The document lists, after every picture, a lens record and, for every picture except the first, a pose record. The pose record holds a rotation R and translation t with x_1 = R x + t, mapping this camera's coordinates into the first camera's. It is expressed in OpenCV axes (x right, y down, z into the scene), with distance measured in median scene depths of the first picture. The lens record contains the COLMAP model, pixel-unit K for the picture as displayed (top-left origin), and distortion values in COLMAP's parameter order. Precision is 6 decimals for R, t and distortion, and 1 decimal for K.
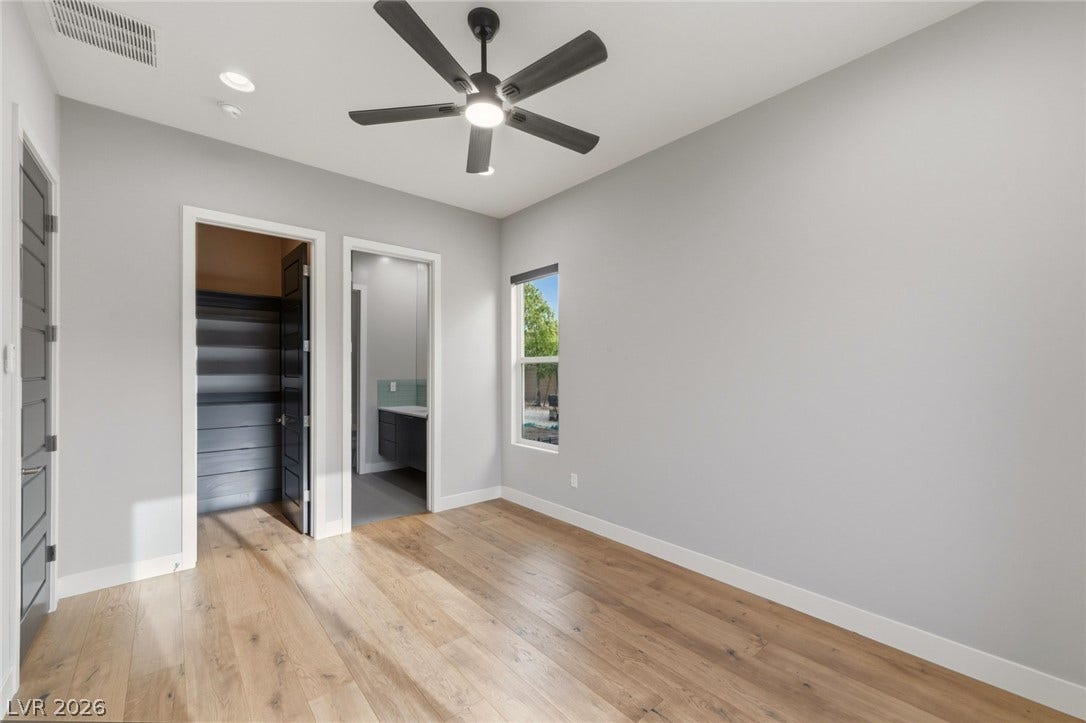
lens RADIAL K [[437.8, 0, 537.5], [0, 437.8, 371.2], [0, 0, 1]] dist [-0.002736, 0.000476]
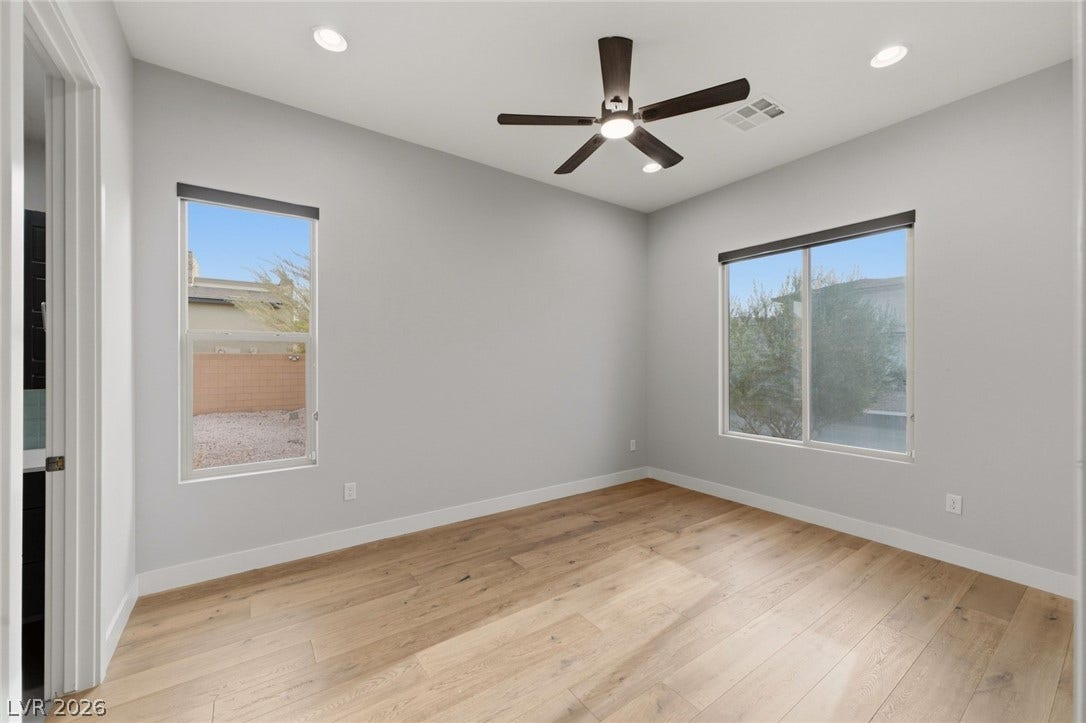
lens RADIAL K [[437.8, 0, 539.3], [0, 437.8, 356.5], [0, 0, 1]] dist [-0.002736, 0.000476]
pose [[0.078926, 0.008136, 0.996847, -1.036651], [0.001000, 0.999966, -0.008240, 0.018174], [-0.996880, 0.001647, 0.078915, 0.894707]]
